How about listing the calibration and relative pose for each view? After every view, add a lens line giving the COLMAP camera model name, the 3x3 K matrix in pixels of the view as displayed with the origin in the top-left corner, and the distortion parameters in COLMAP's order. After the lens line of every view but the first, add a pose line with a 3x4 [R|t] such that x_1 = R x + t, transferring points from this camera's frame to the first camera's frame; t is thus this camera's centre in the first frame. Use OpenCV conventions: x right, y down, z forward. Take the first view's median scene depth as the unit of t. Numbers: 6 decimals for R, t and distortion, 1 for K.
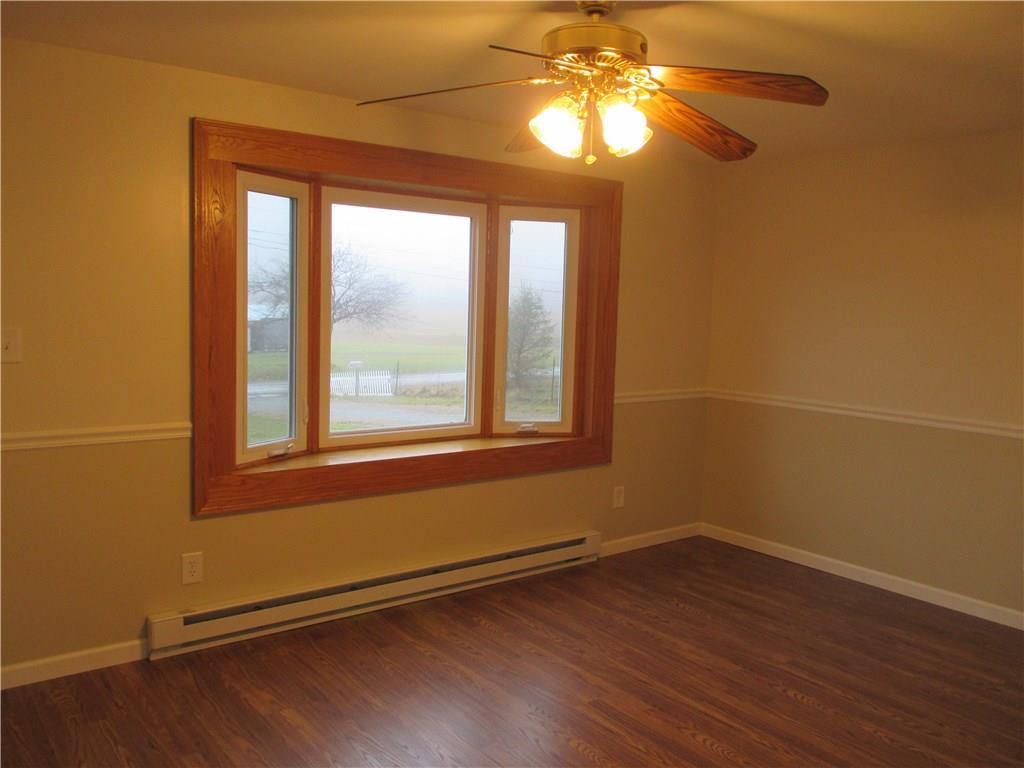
lens RADIAL K [[849.4, 0, 512.0], [0, 849.4, 384.0], [0, 0, 1]] dist [-0.000914, 0.002480]
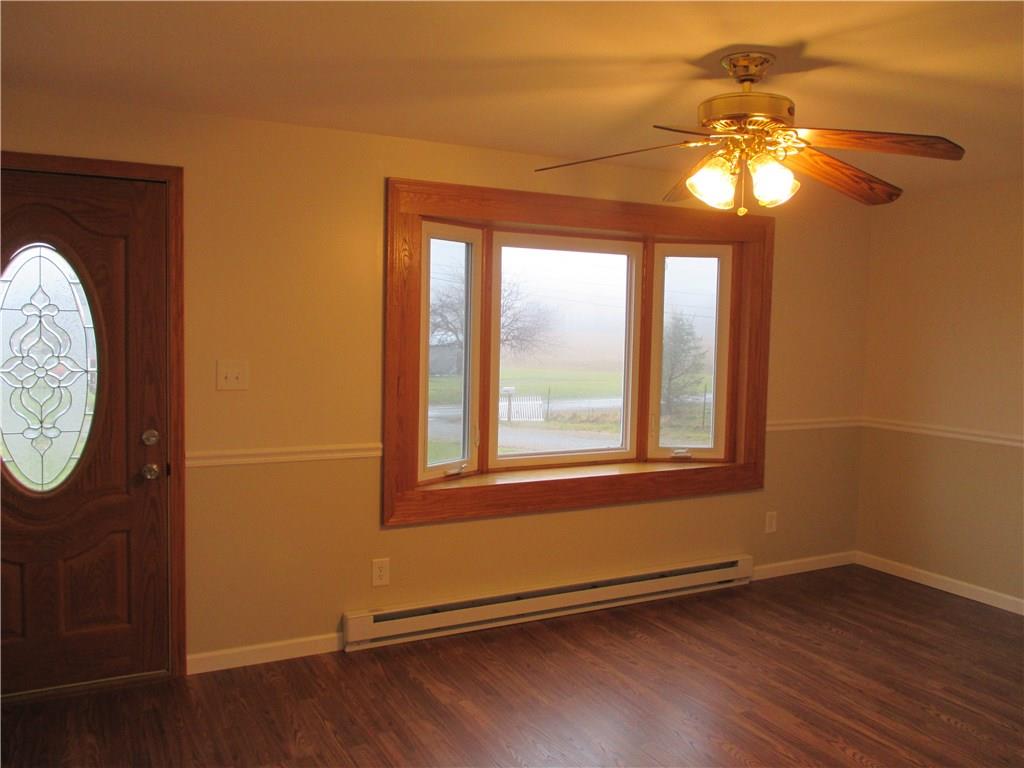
lens RADIAL K [[884.2, 0, 517.9], [0, 884.2, 379.0], [0, 0, 1]] dist [-0.002652, -0.005514]
pose [[0.987493, 0.002795, -0.157636, -0.010989], [-0.008105, 0.999421, -0.033052, -0.002963], [0.157452, 0.033916, 0.986944, -0.138143]]
